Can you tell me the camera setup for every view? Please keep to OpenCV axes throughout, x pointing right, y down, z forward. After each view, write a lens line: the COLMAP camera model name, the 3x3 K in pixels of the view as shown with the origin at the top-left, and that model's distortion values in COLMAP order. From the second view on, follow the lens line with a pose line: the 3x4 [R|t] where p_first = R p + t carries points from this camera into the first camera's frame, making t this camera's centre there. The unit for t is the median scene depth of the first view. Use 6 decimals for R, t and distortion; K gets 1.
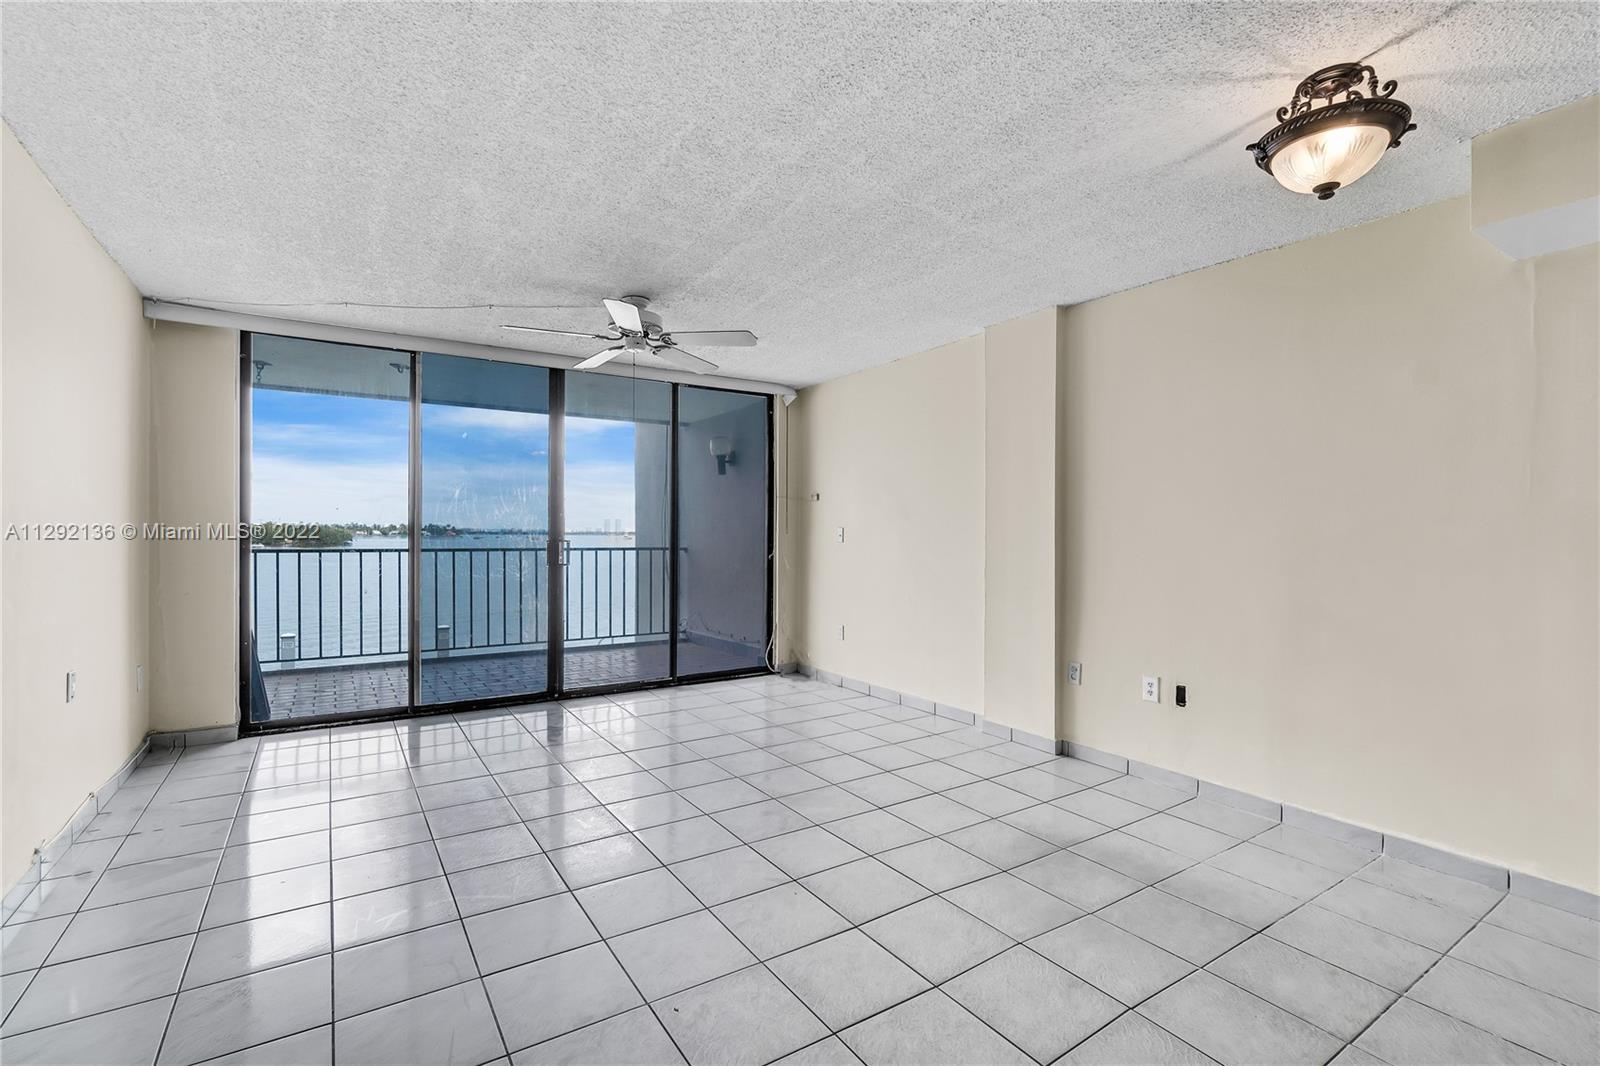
lens RADIAL K [[704.2, 0, 736.6], [0, 704.2, 549.9], [0, 0, 1]] dist [-0.000588, -0.000195]
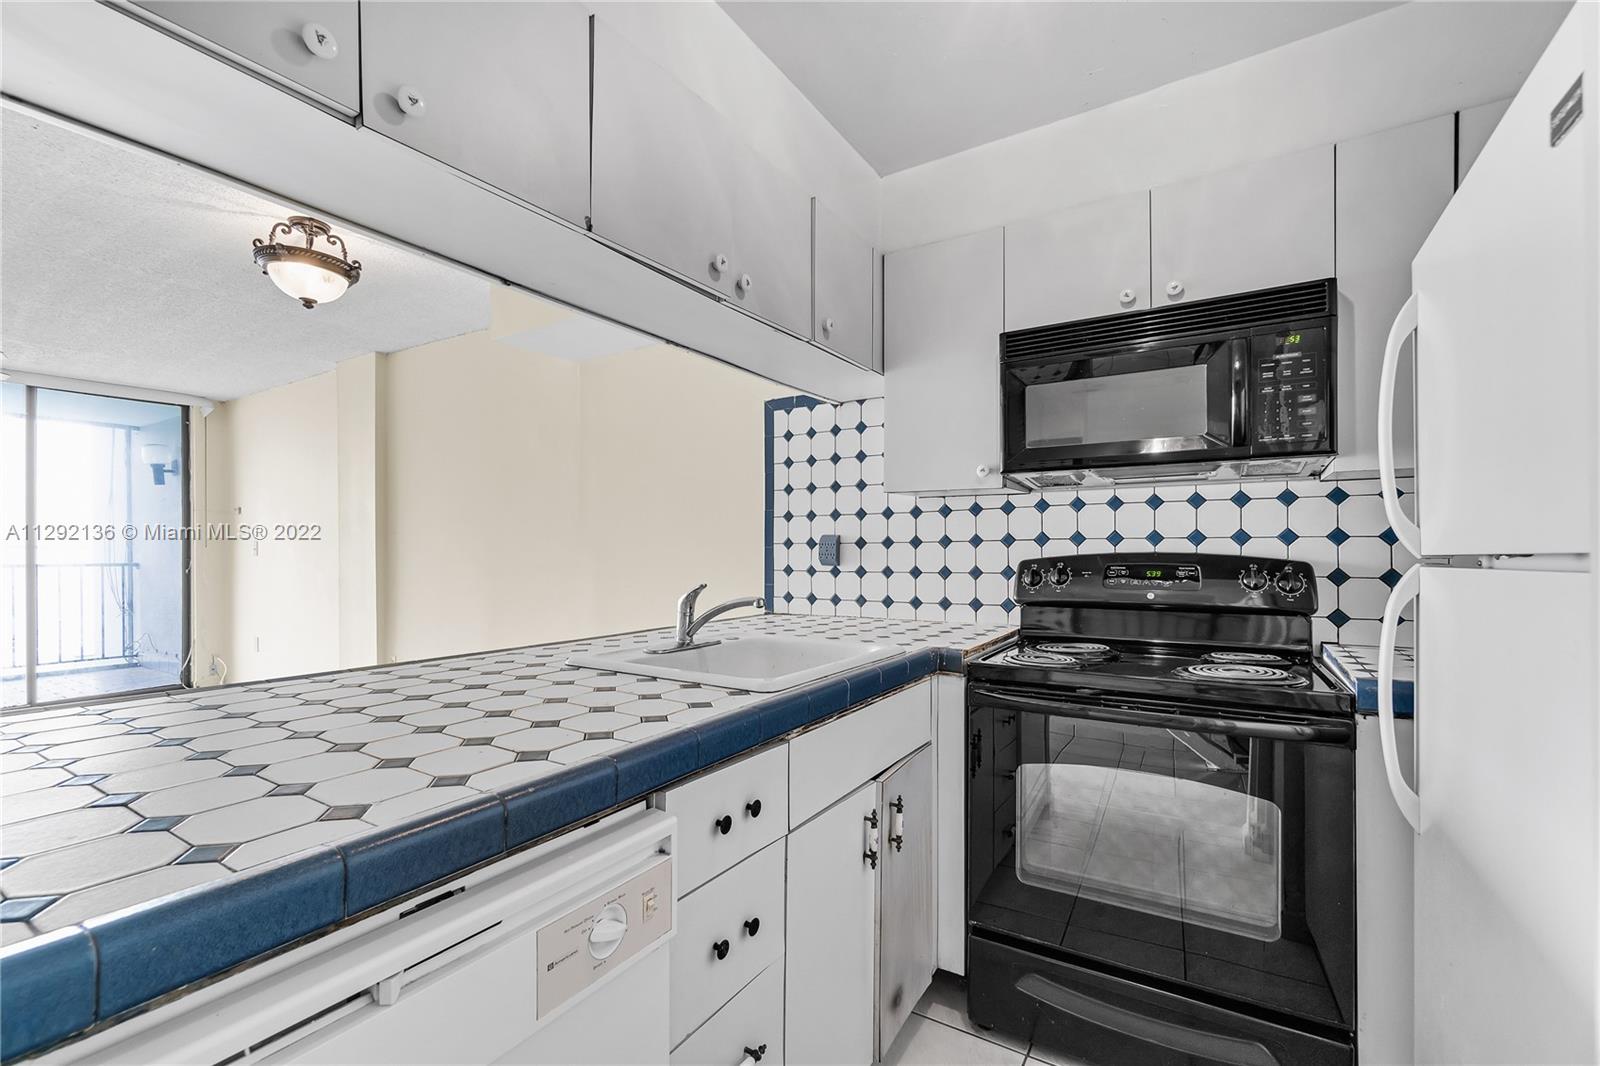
lens RADIAL K [[688.6, 0, 789.7], [0, 688.6, 547.2], [0, 0, 1]] dist [-0.004052, -0.000069]
pose [[0.902281, -0.007790, 0.431079, 0.452348], [0.015781, 0.999763, -0.014963, 0.004971], [-0.430860, 0.020304, 0.902190, -0.247088]]
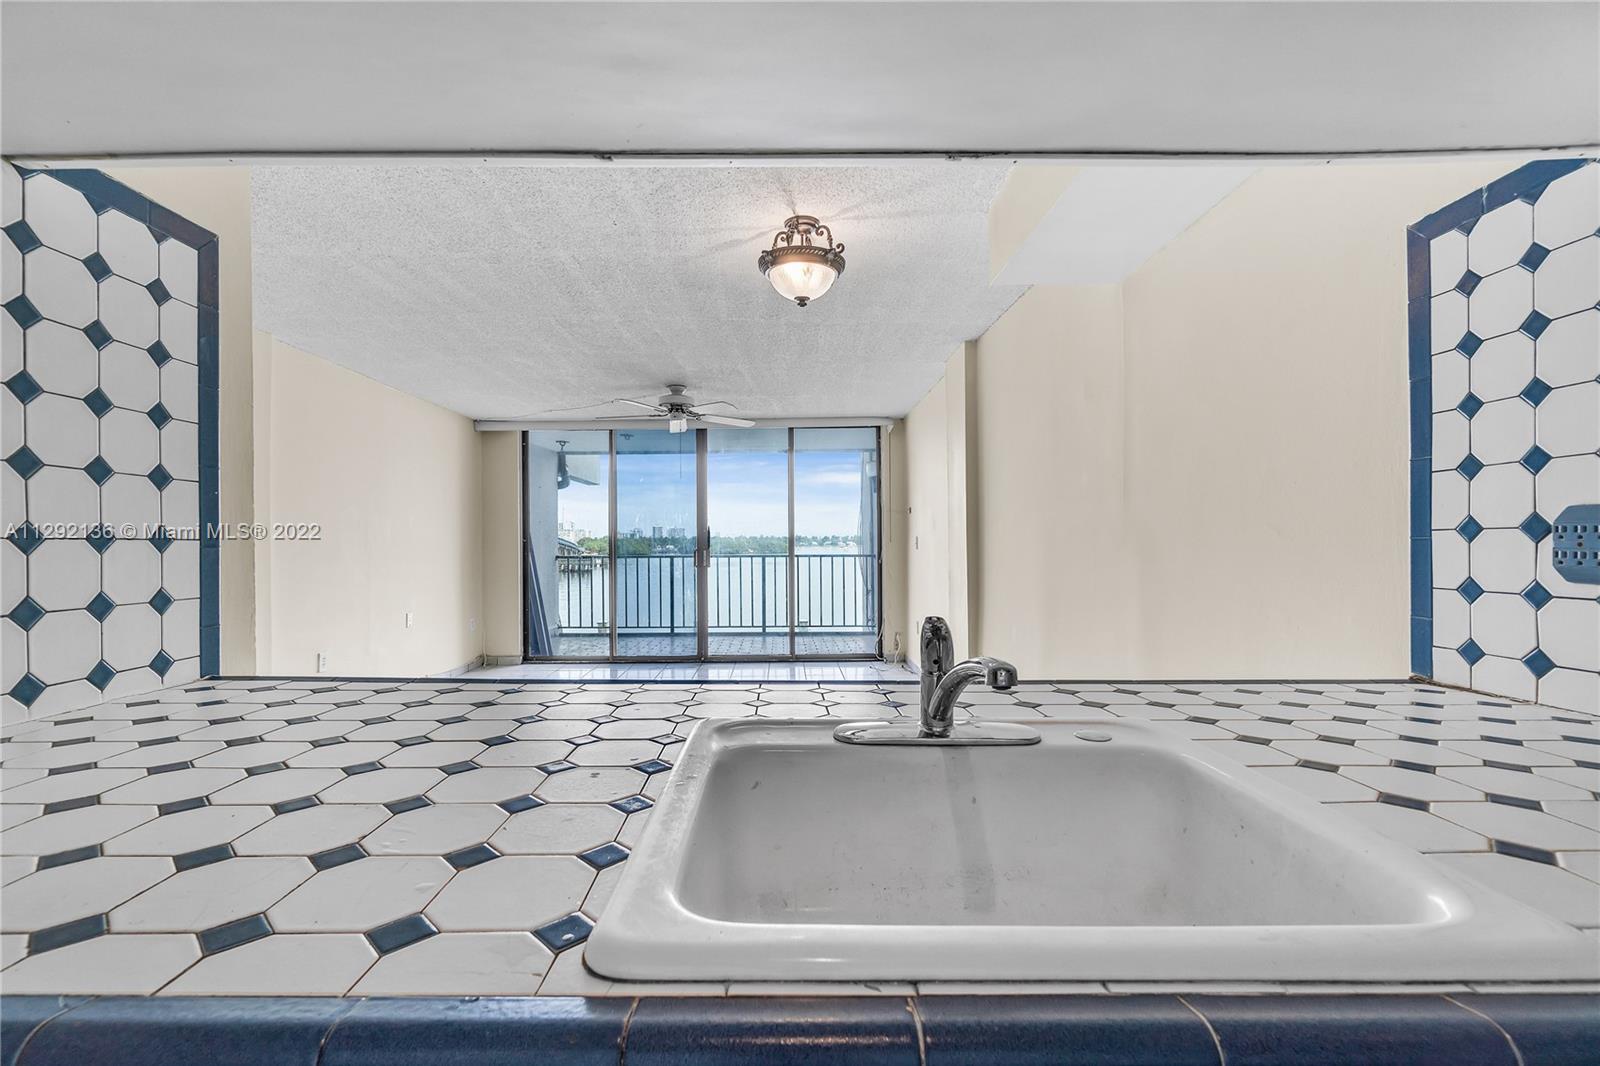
lens RADIAL K [[689.3, 0, 786.0], [0, 689.3, 537.5], [0, 0, 1]] dist [-0.006670, 0.000050]
pose [[0.843691, -0.014452, -0.536634, 0.622587], [-0.001501, 0.999570, -0.029278, 0.004048], [0.536826, 0.025507, 0.843307, -0.072493]]
